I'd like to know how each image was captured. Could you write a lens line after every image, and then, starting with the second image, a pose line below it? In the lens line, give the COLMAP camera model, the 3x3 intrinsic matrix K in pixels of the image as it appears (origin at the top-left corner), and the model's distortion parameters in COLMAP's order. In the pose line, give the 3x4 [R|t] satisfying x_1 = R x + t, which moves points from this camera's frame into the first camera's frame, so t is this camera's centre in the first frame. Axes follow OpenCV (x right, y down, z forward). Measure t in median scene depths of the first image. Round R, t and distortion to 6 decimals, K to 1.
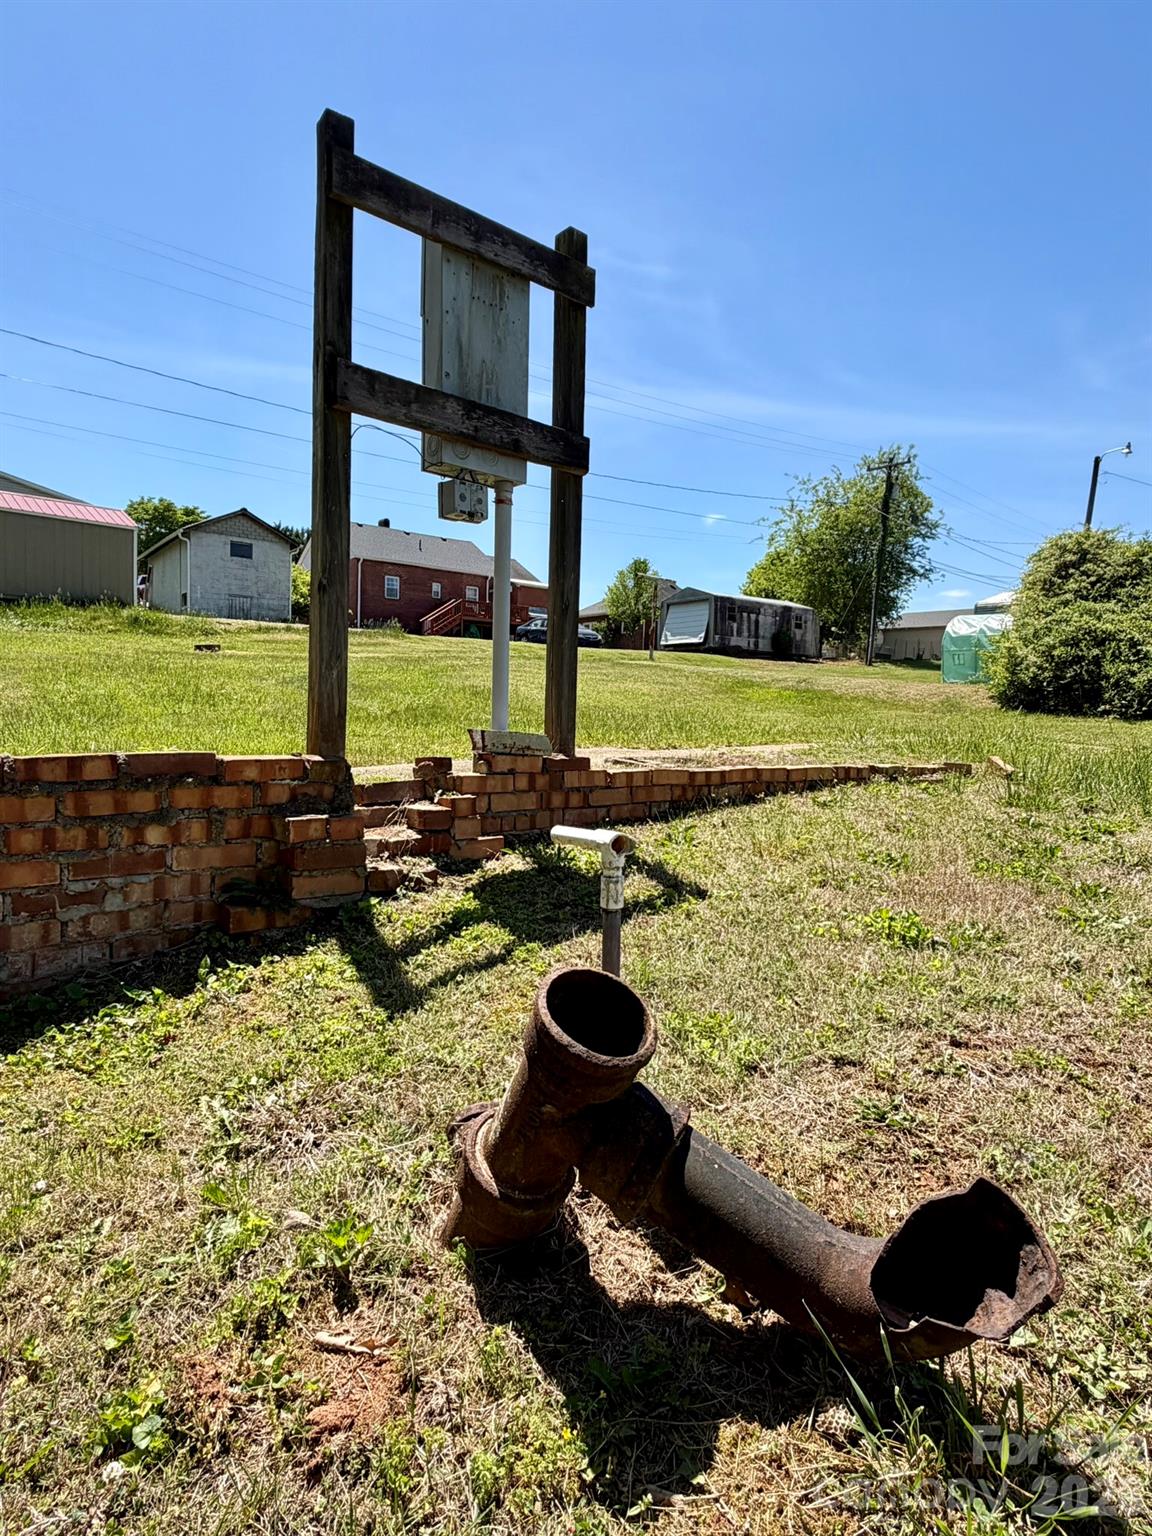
lens RADIAL K [[858.9, 0, 578.0], [0, 858.9, 762.7], [0, 0, 1]] dist [-0.003480, 0.000277]
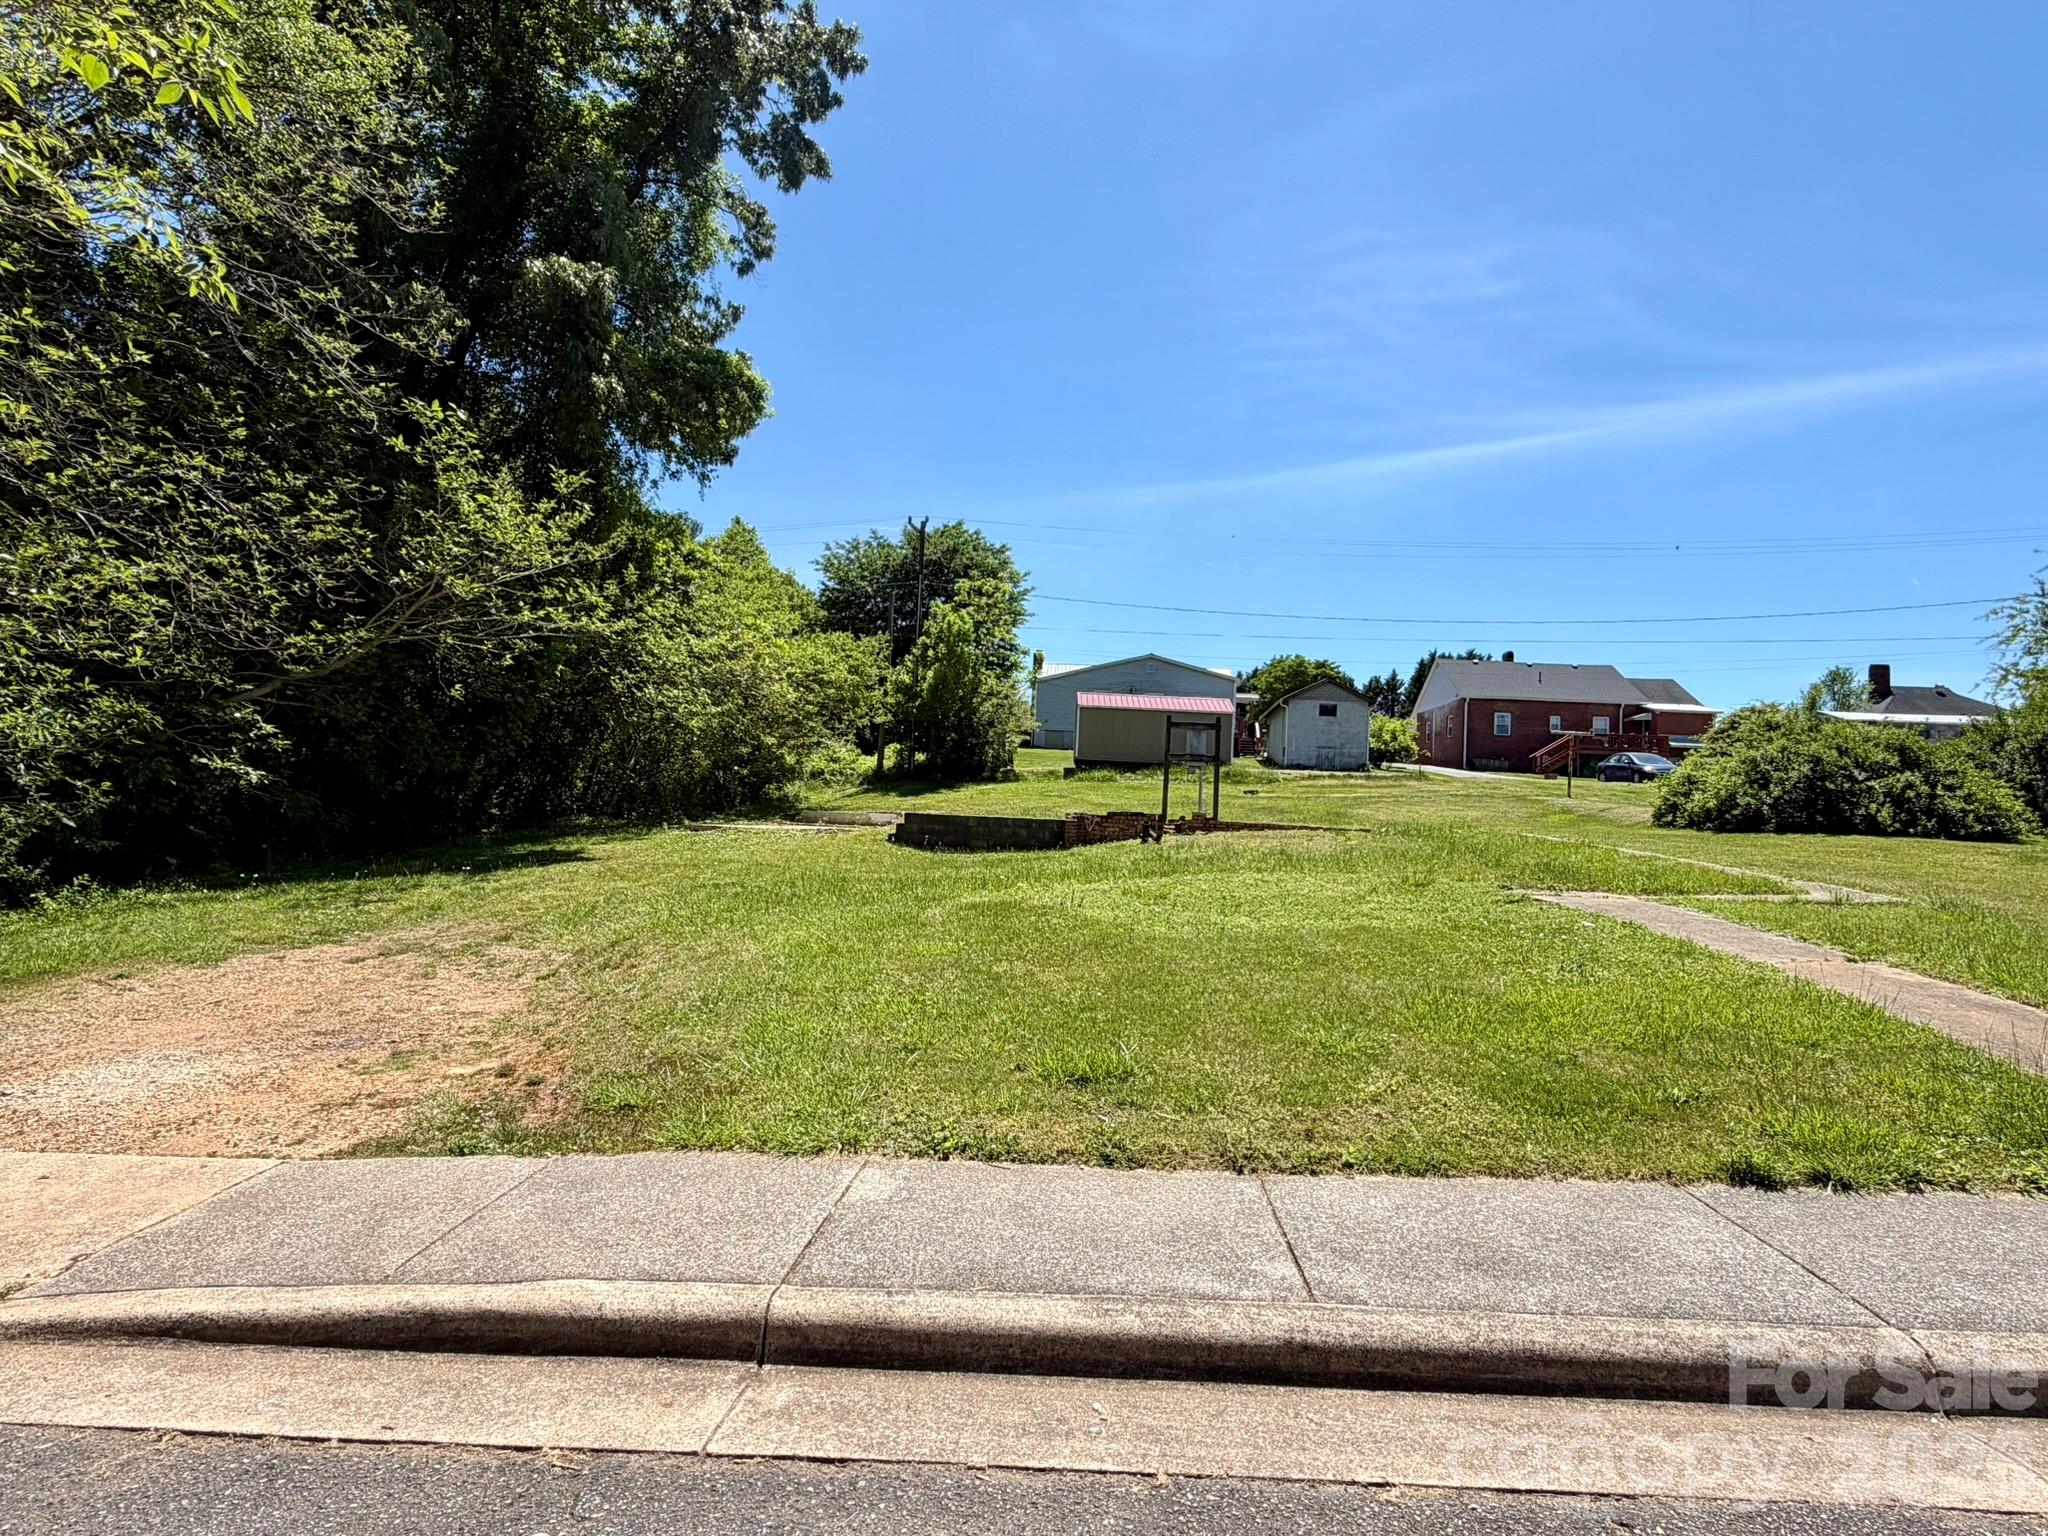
lens RADIAL K [[1098.3, 0, 1027.1], [0, 1098.3, 771.1], [0, 0, 1]] dist [0.001454, 0.000244]
pose [[0.744402, -0.027381, -0.667170, 0.262235], [-0.068936, 0.990669, -0.117573, 0.042038], [0.664164, 0.133514, 0.735568, -0.340212]]
